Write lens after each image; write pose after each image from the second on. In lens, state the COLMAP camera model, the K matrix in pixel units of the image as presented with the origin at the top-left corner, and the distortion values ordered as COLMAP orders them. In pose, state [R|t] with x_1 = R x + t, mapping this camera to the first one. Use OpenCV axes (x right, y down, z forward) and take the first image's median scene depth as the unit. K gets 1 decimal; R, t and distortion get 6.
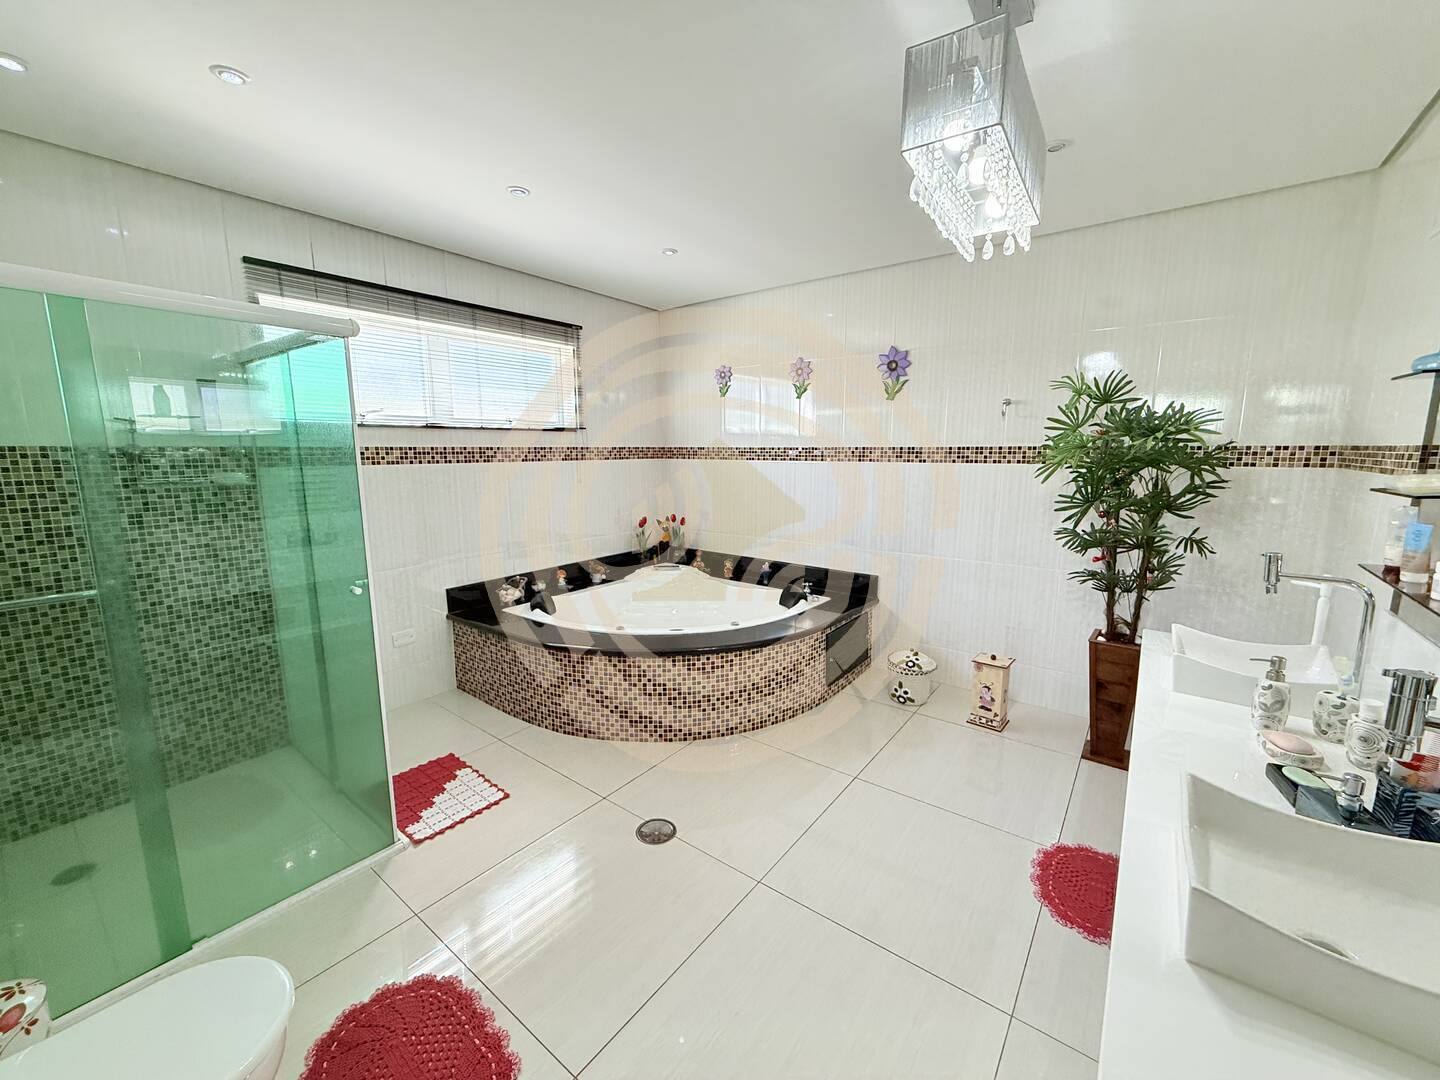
lens RADIAL K [[579.4, 0, 718.4], [0, 579.4, 541.6], [0, 0, 1]] dist [-0.002158, -0.000486]
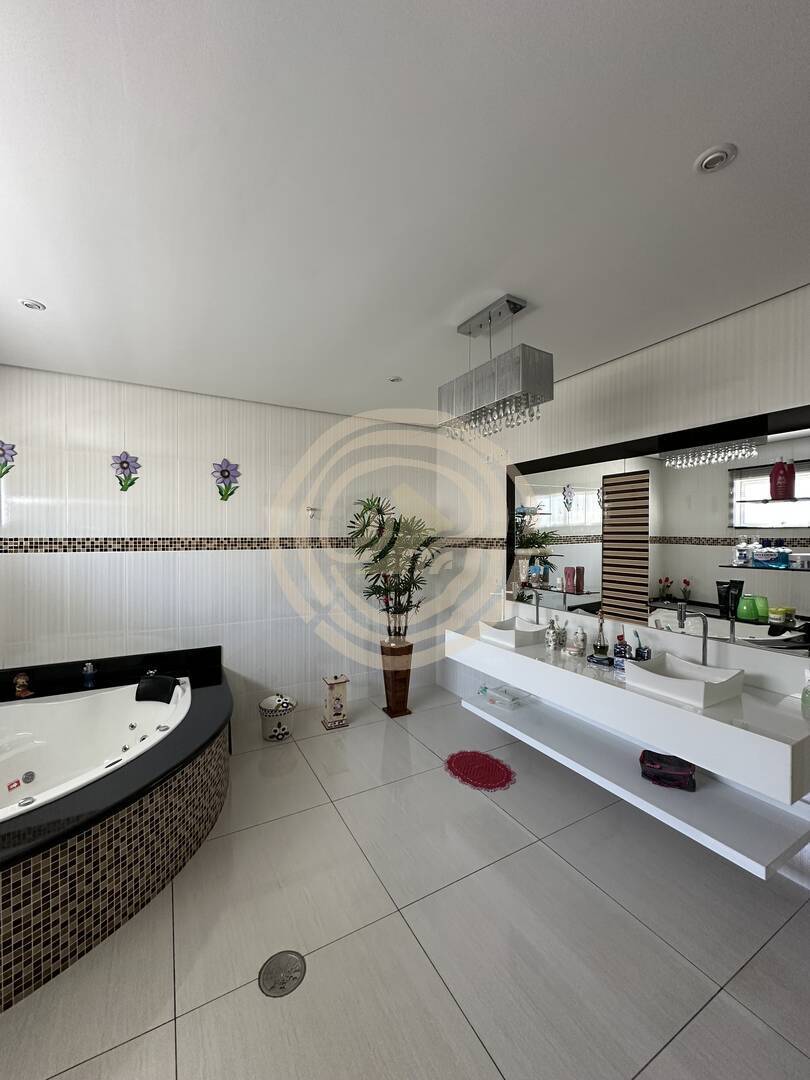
lens RADIAL K [[426.1, 0, 403.3], [0, 426.1, 542.1], [0, 0, 1]] dist [0.000697, -0.001470]
pose [[0.392939, -0.008653, 0.919524, -0.458609], [0.148444, 0.987438, -0.054142, -0.058081], [-0.907504, 0.157772, 0.389287, 0.362215]]
